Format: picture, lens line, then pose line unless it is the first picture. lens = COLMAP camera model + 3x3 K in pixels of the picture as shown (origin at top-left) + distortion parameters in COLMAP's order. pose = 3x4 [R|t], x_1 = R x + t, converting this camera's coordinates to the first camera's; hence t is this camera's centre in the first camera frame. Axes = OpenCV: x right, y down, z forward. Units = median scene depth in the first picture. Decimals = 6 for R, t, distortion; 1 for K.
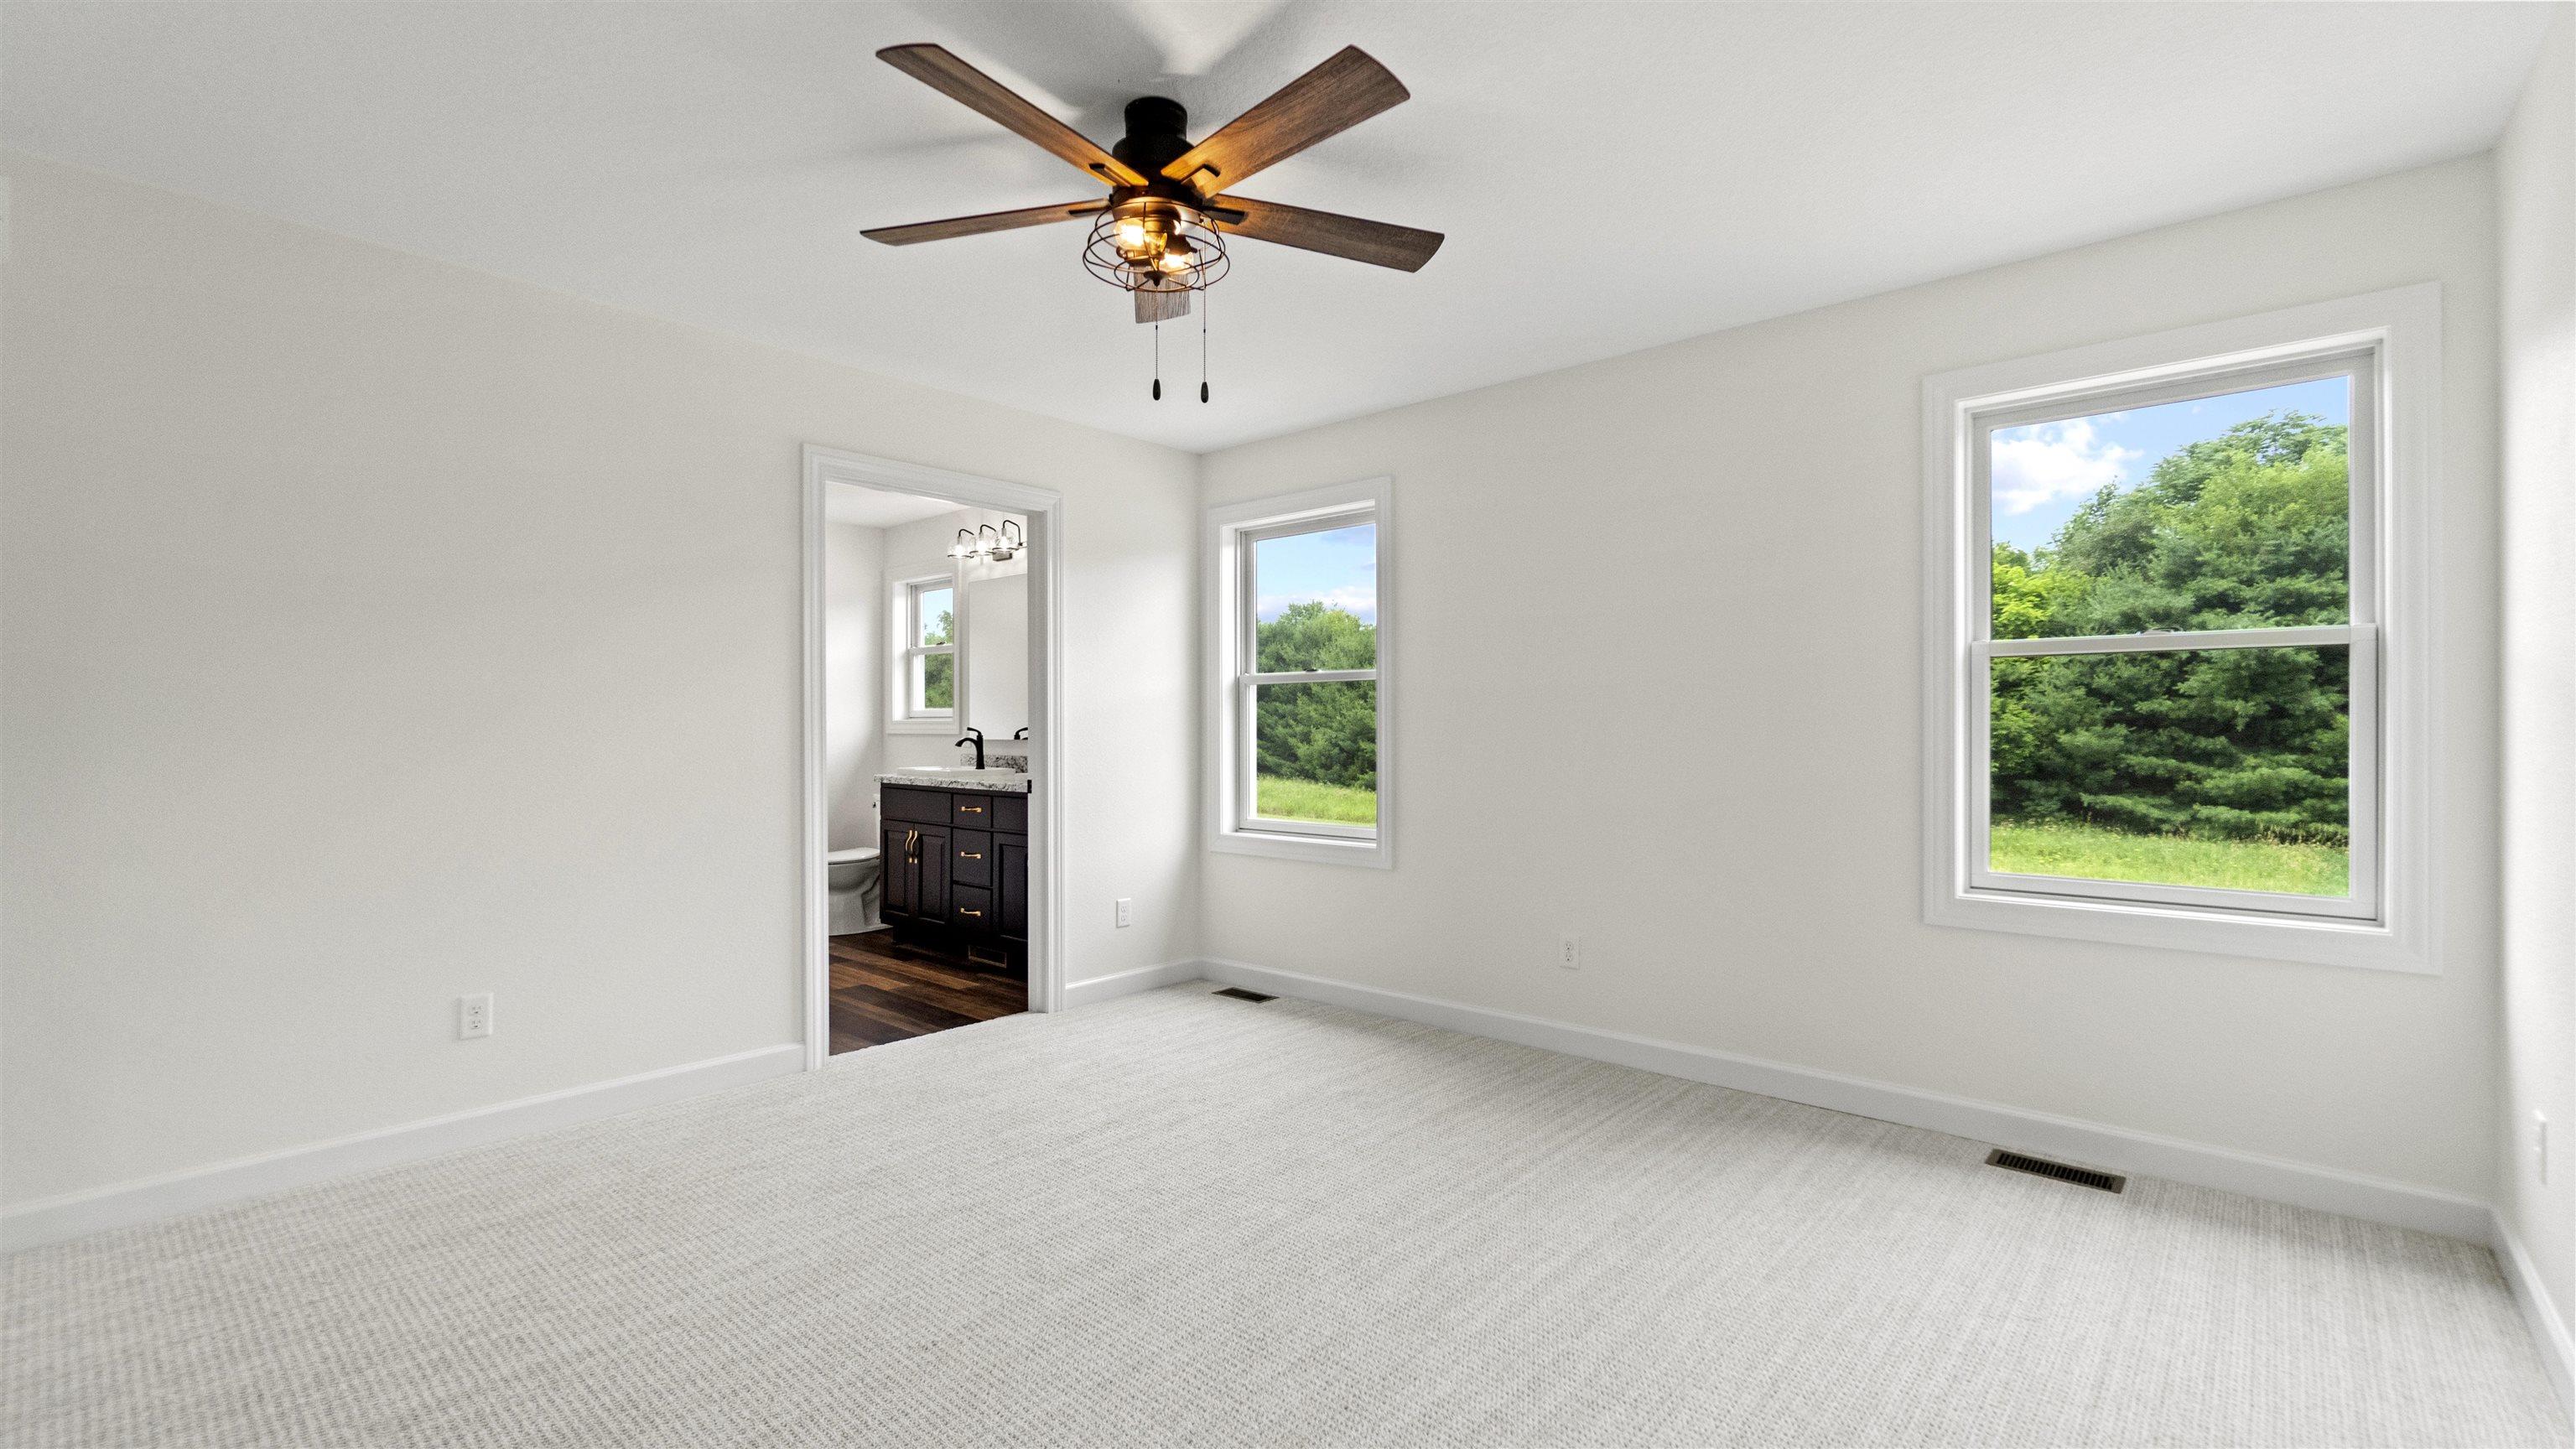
lens RADIAL K [[1112.4, 0, 1281.6], [0, 1112.4, 722.2], [0, 0, 1]] dist [-0.002672, 0.000076]
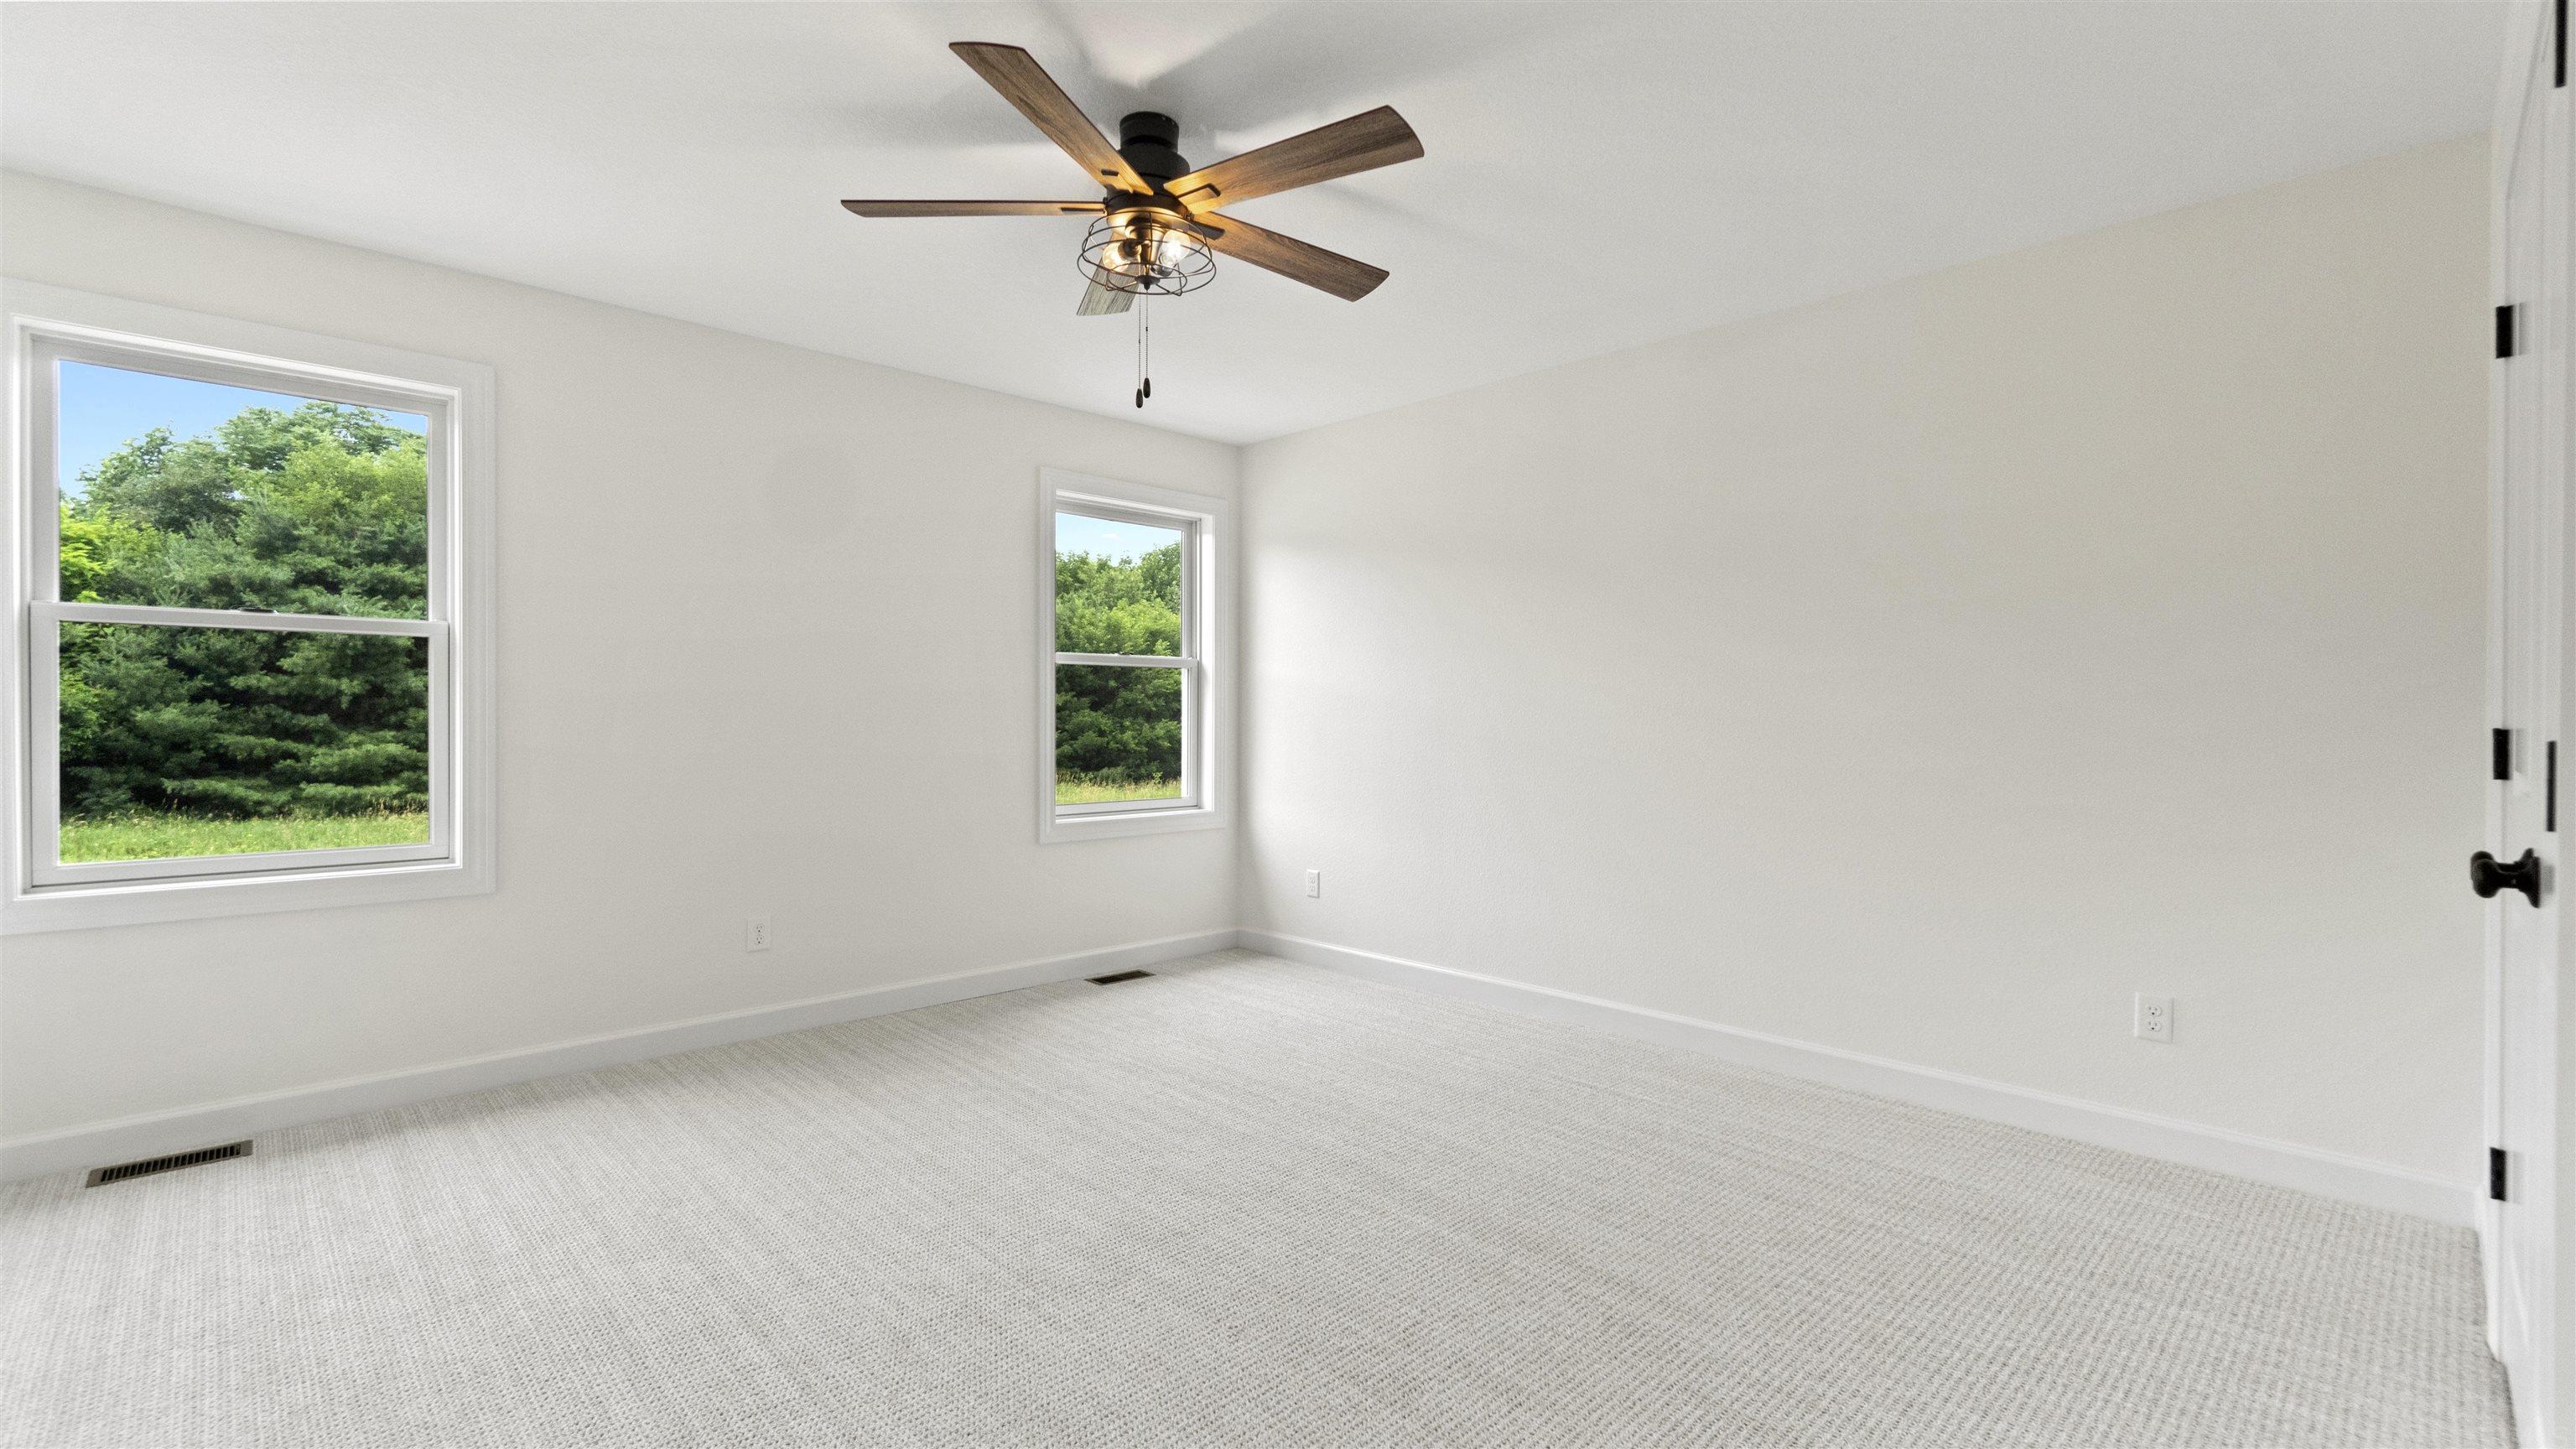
lens RADIAL K [[1112.4, 0, 1281.6], [0, 1112.4, 722.2], [0, 0, 1]] dist [-0.002672, 0.000076]
pose [[0.077236, -0.006111, 0.996994, -0.084454], [-0.014189, 0.999873, 0.007228, 0.000602], [-0.996912, -0.014705, 0.077139, 0.057590]]
